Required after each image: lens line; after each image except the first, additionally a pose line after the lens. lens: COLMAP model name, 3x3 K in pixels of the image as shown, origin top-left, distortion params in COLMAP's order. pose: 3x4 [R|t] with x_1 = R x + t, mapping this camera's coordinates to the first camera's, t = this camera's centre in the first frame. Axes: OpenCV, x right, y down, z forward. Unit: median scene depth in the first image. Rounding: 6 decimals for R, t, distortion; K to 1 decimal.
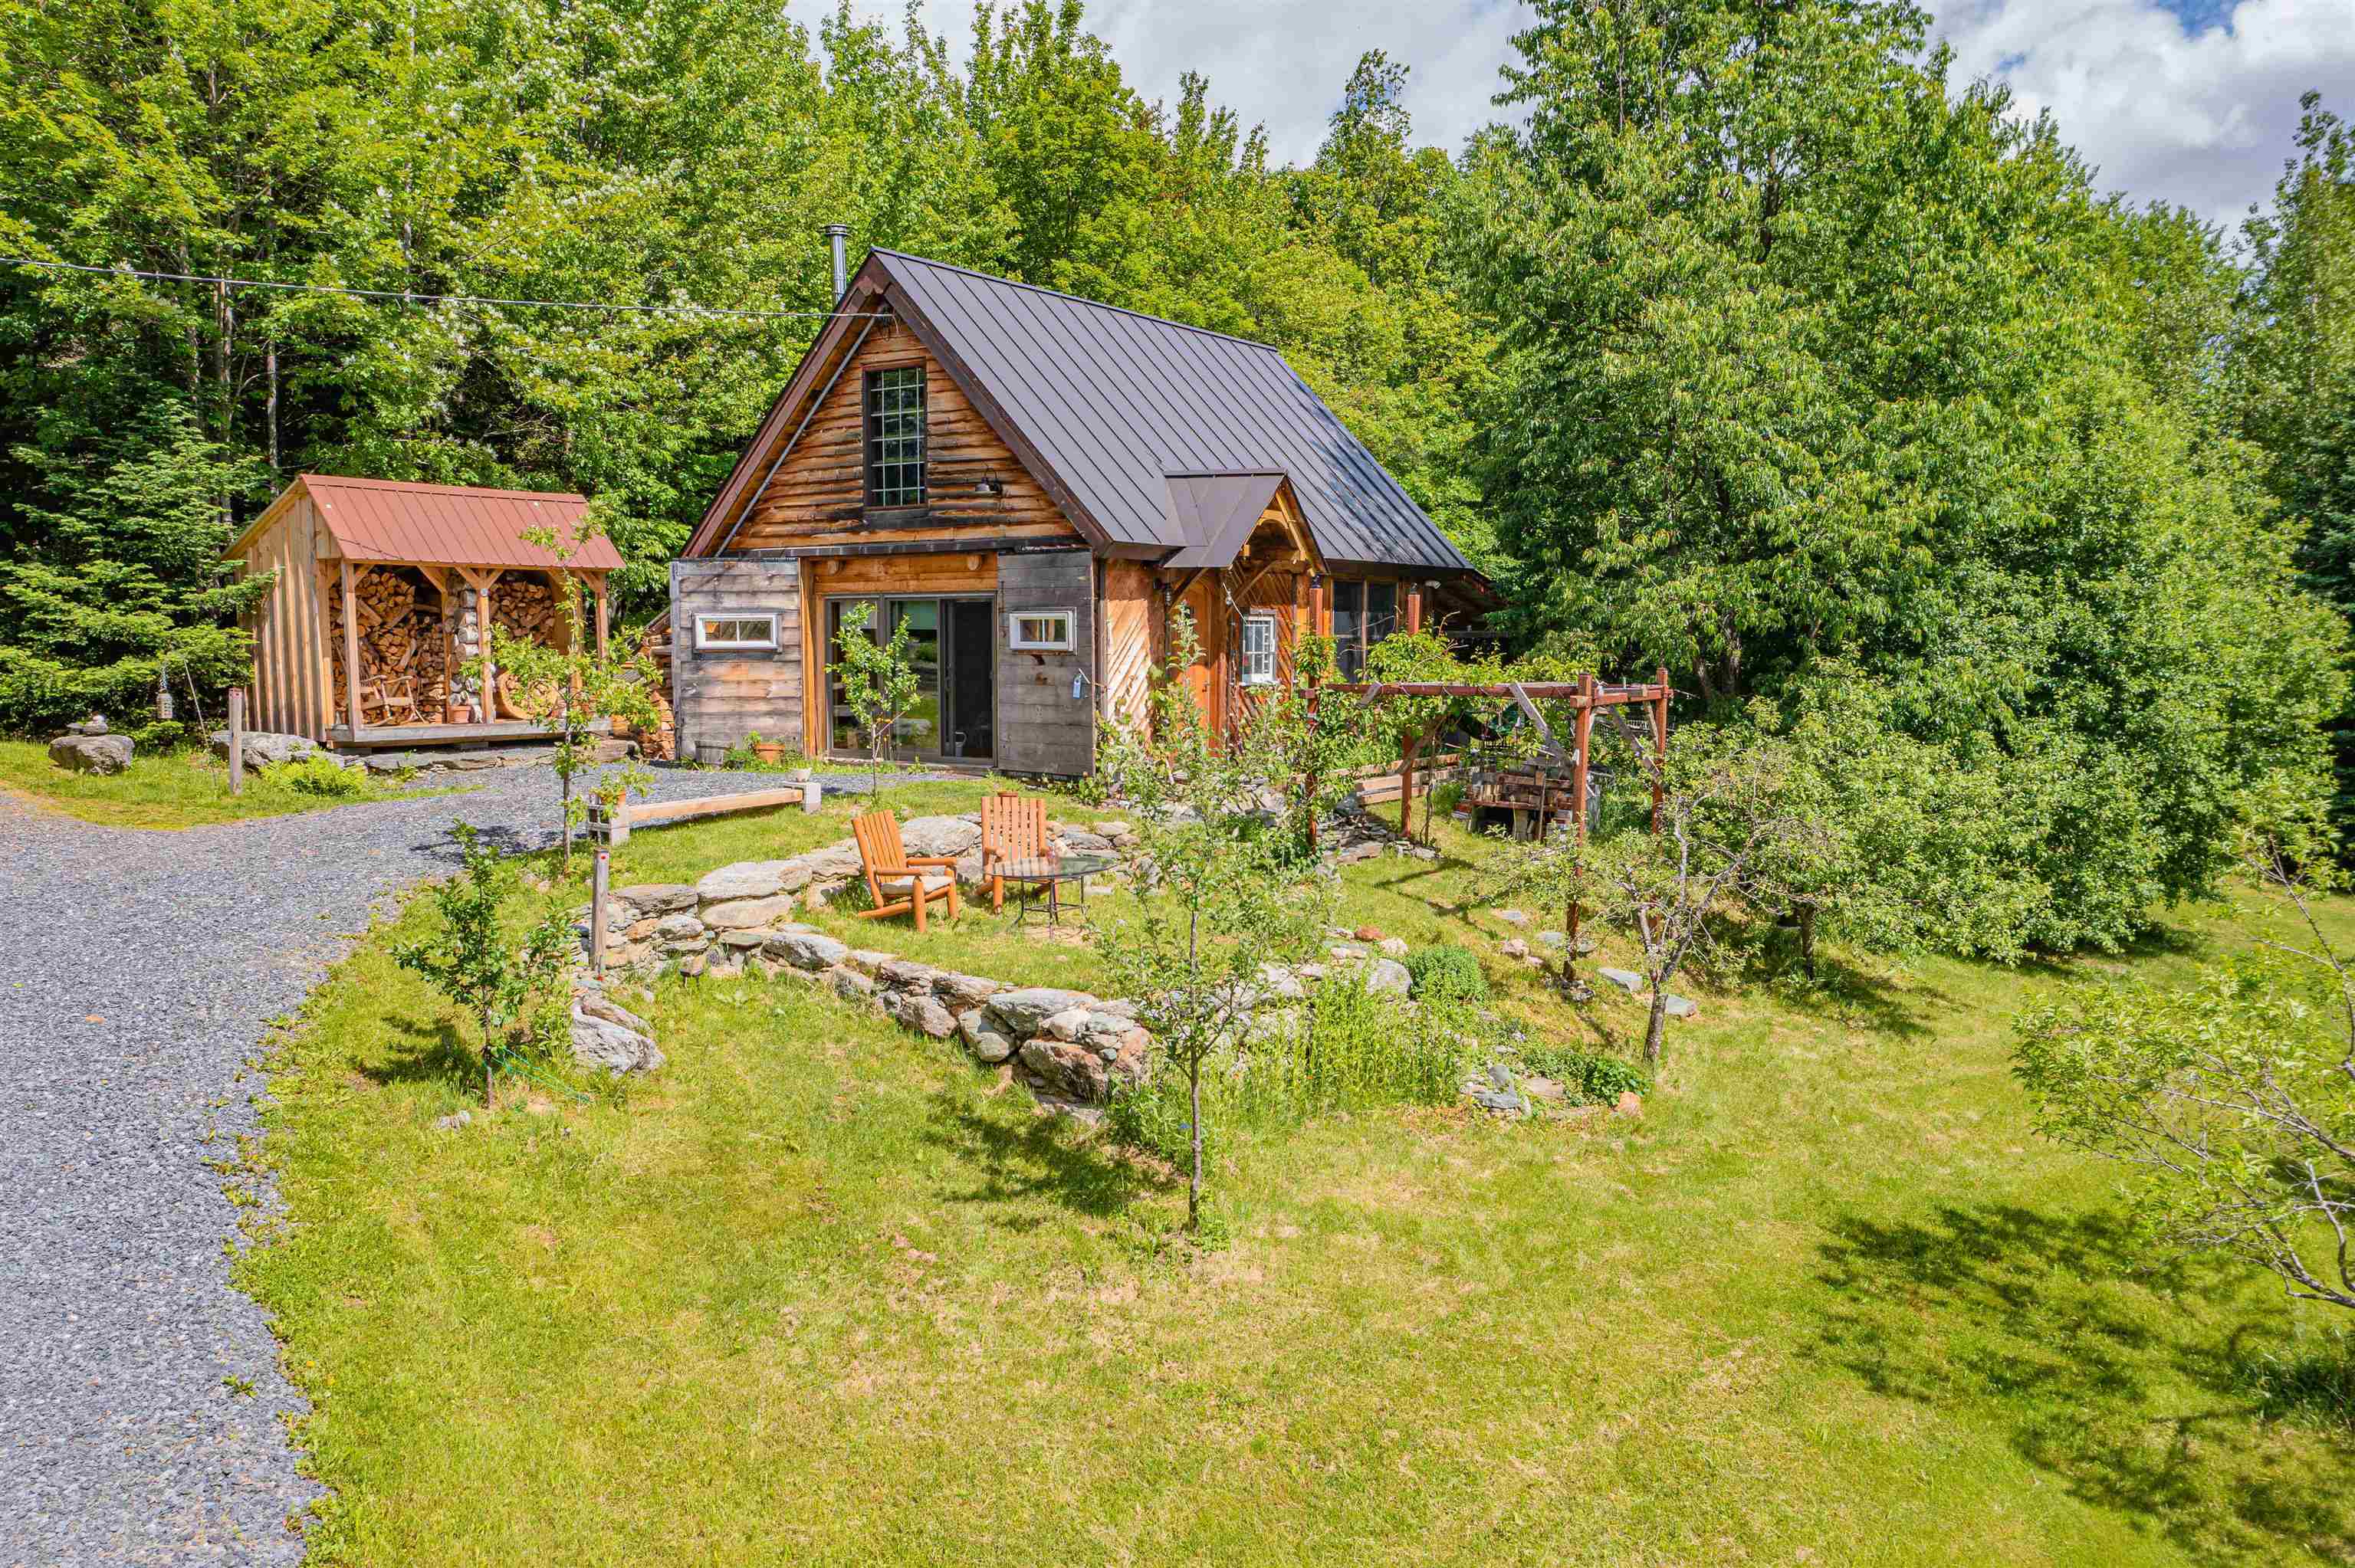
lens RADIAL K [[1874.9, 0, 1177.5], [0, 1874.9, 784.0], [0, 0, 1]] dist [-0.005102, -0.000643]
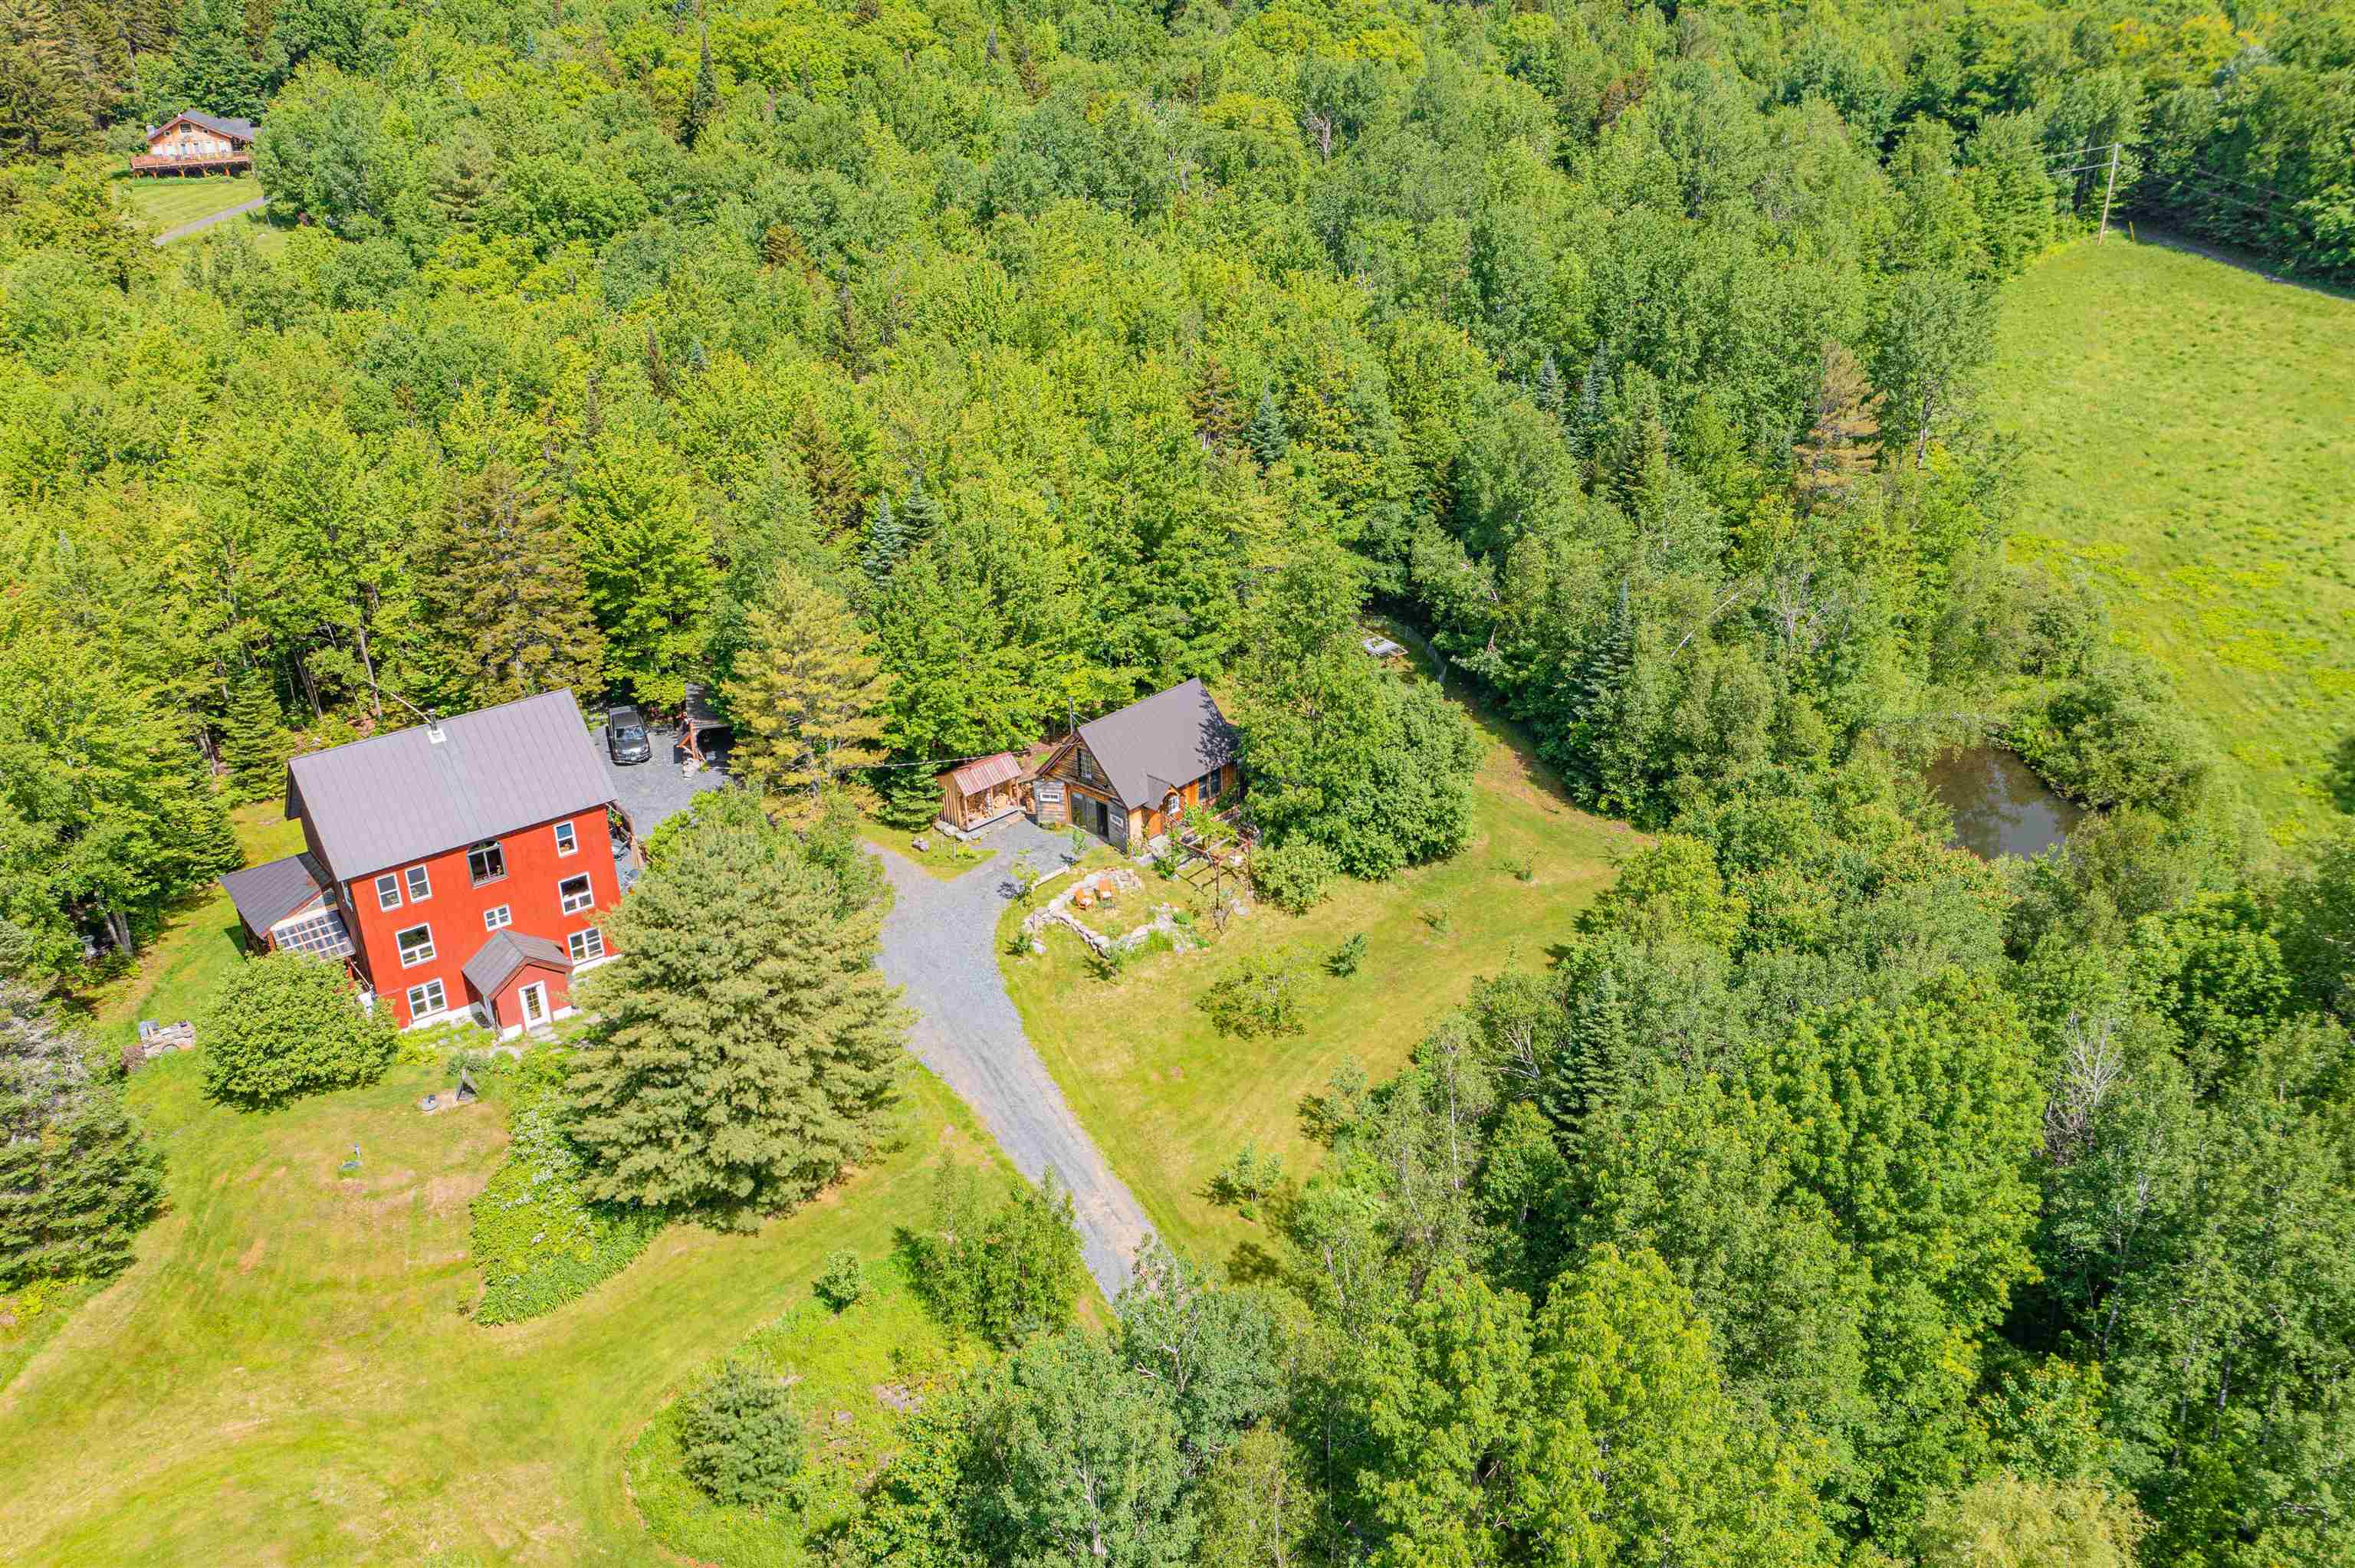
lens RADIAL K [[1874.9, 0, 1177.5], [0, 1874.9, 784.0], [0, 0, 1]] dist [-0.005102, -0.000643]
pose [[0.988600, 0.039446, -0.145309, 0.706211], [0.014015, 0.936774, 0.349653, -1.691107], [0.149914, -0.347703, 0.925542, -3.046872]]
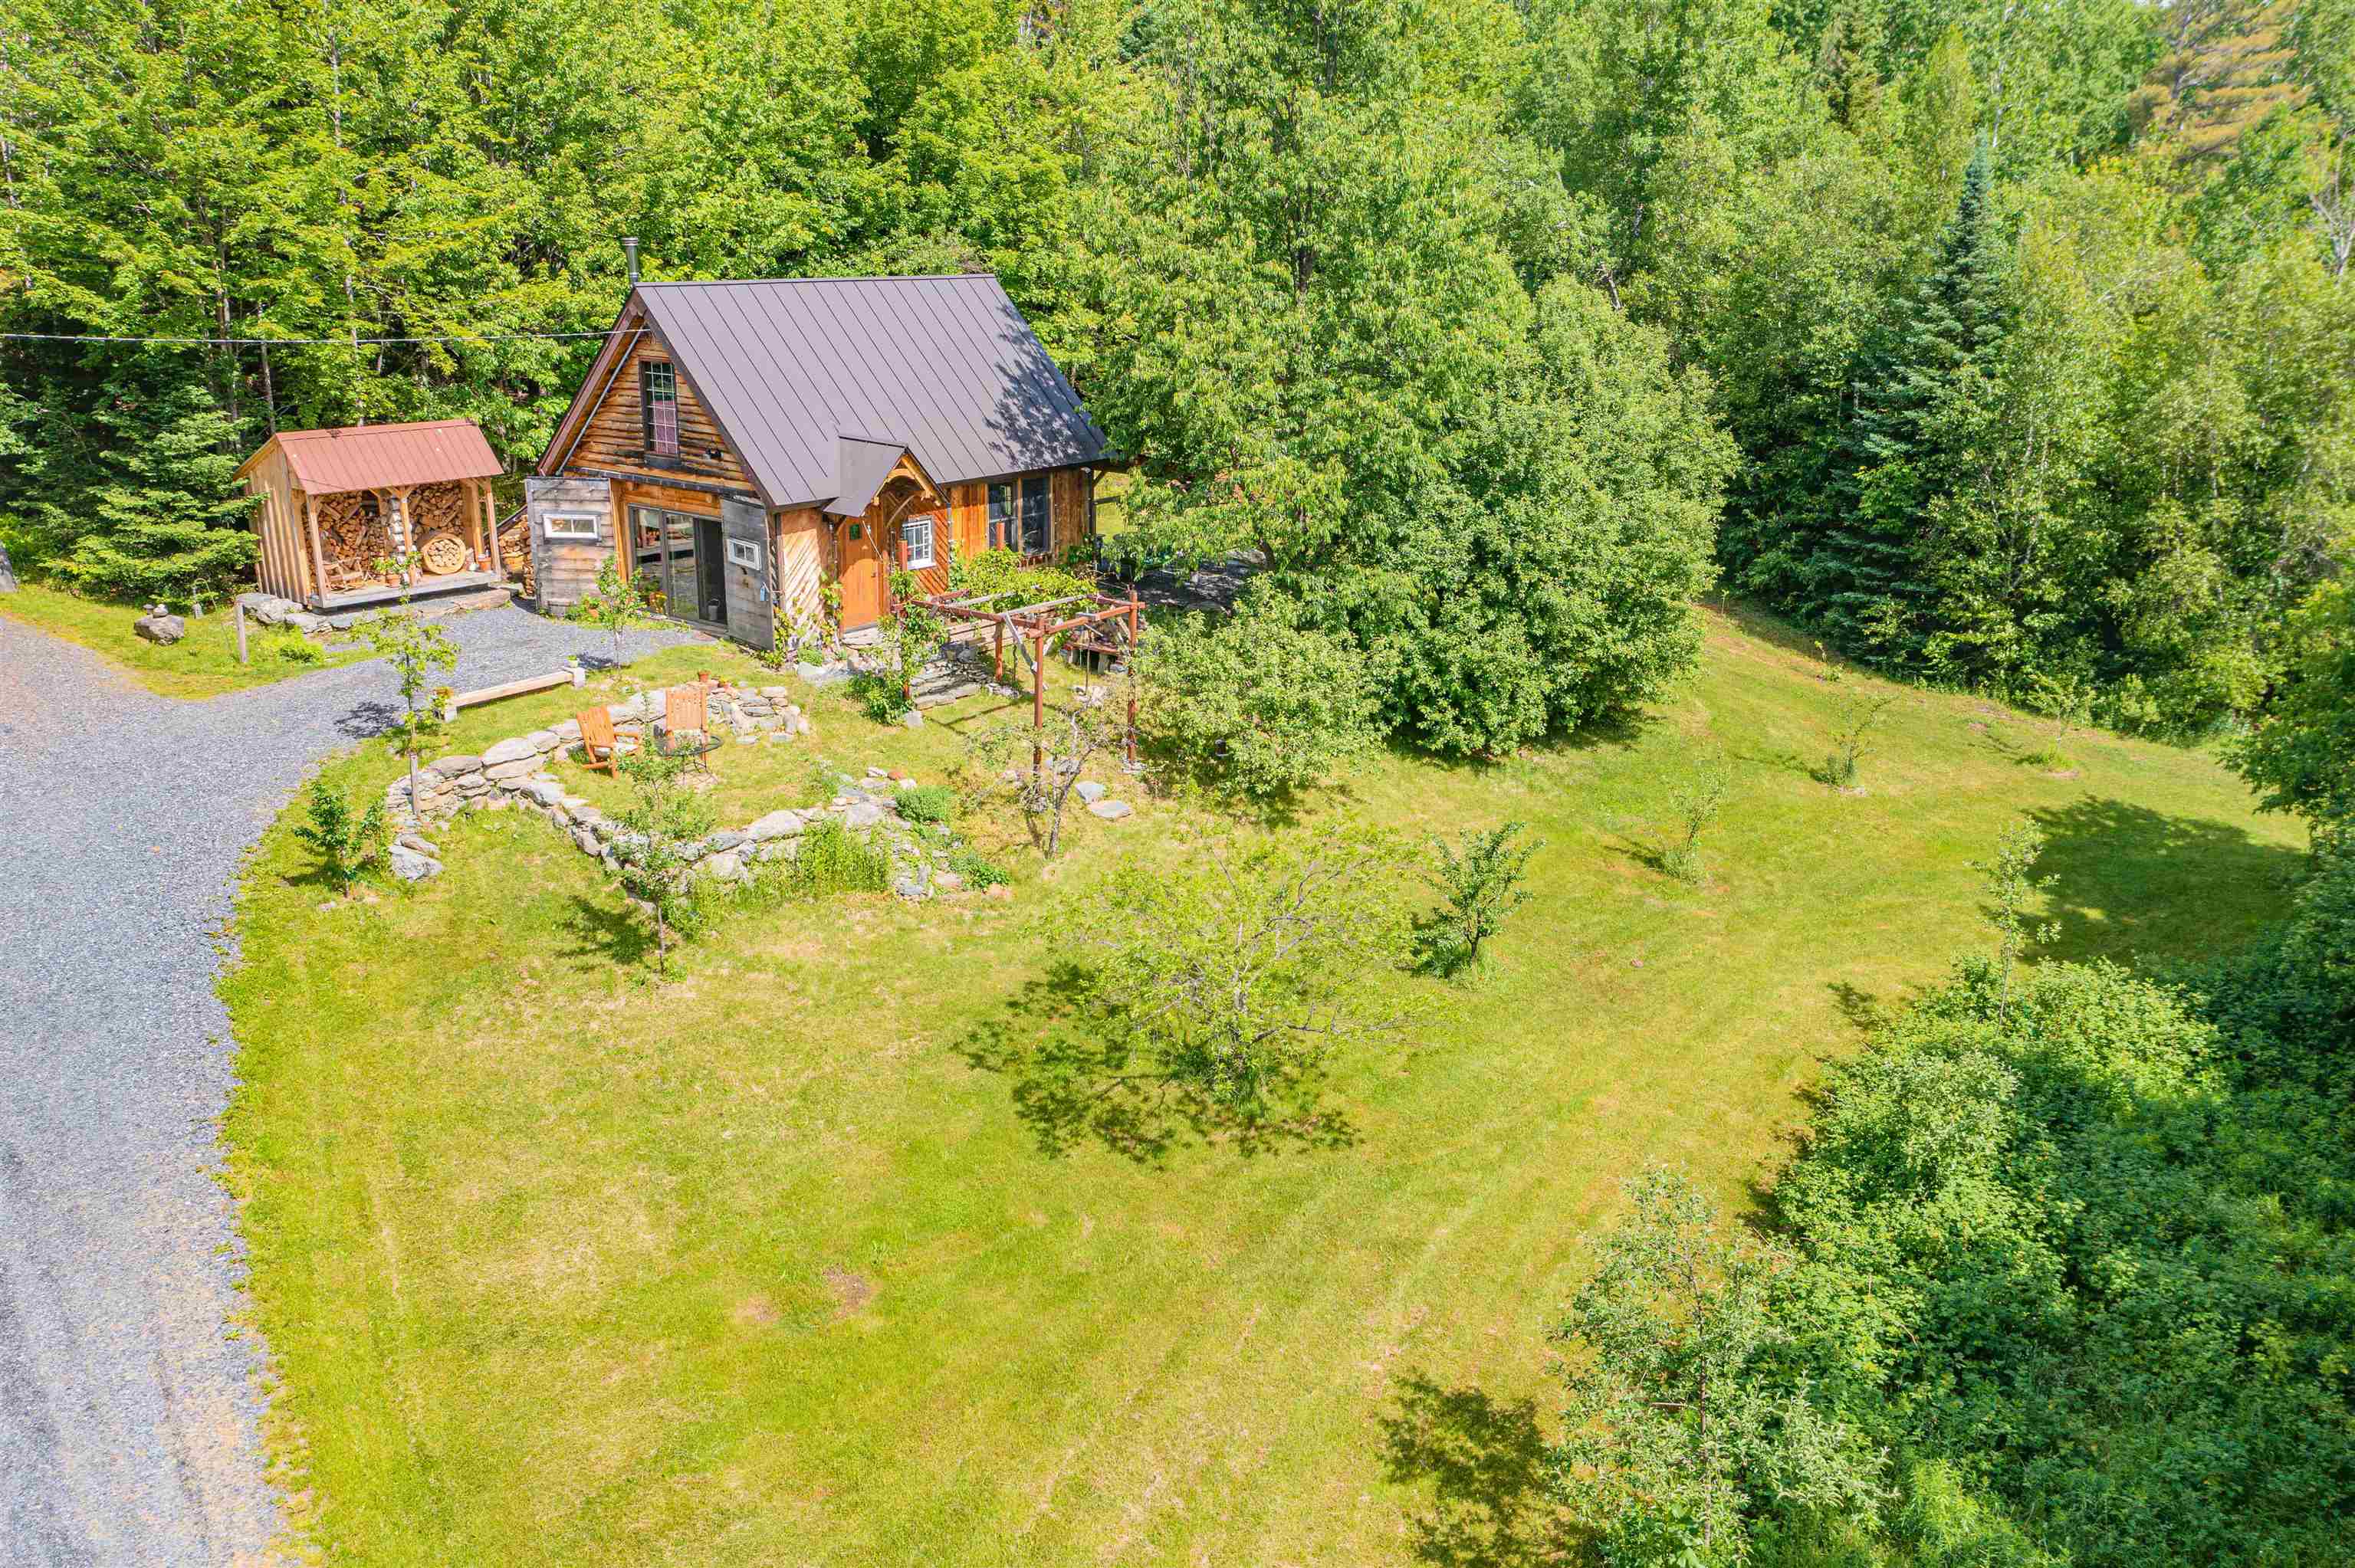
lens RADIAL K [[1874.9, 0, 1177.5], [0, 1874.9, 784.0], [0, 0, 1]] dist [-0.005102, -0.000643]
pose [[0.997809, 0.030254, -0.058838, 0.370857], [-0.016664, 0.975574, 0.219038, -0.233493], [0.064027, -0.217578, 0.973941, -0.514679]]
